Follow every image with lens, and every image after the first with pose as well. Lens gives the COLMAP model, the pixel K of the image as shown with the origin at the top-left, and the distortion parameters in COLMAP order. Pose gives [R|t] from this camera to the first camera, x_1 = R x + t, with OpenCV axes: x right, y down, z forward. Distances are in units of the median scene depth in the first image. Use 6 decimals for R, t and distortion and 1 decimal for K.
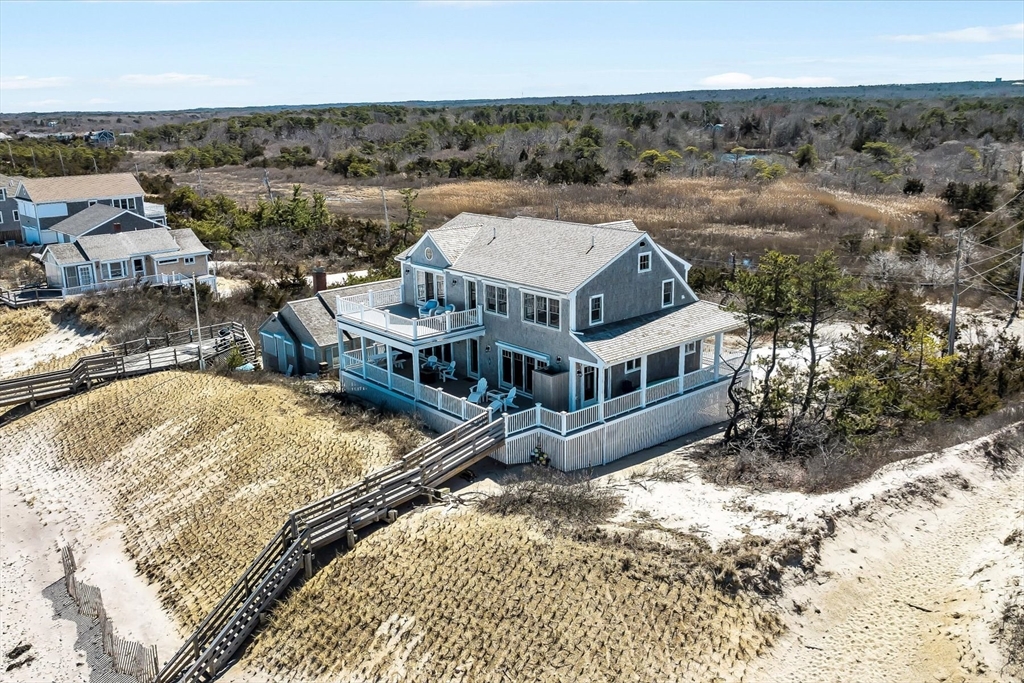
lens RADIAL K [[888.5, 0, 512.0], [0, 888.5, 341.5], [0, 0, 1]] dist [0.002774, 0.002118]
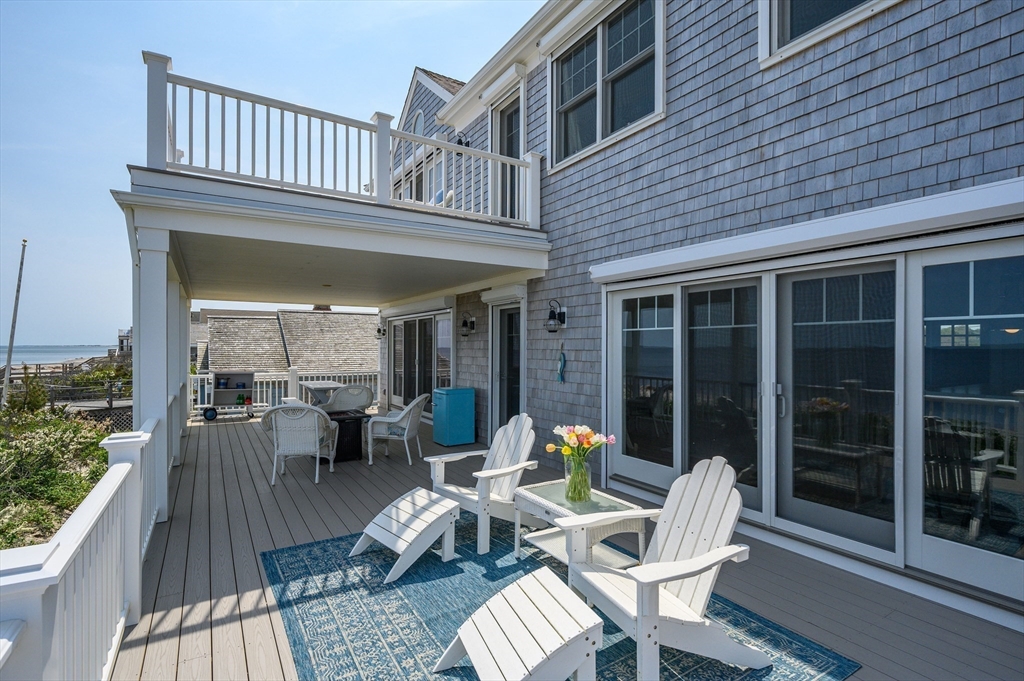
lens RADIAL K [[482.9, 0, 513.2], [0, 482.9, 352.5], [0, 0, 1]] dist [0.000886, 0.000139]
pose [[0.988269, 0.017246, -0.151748, -0.019465], [-0.055596, 0.966057, -0.252277, 0.050232], [0.142246, 0.257754, 0.955682, 0.882222]]
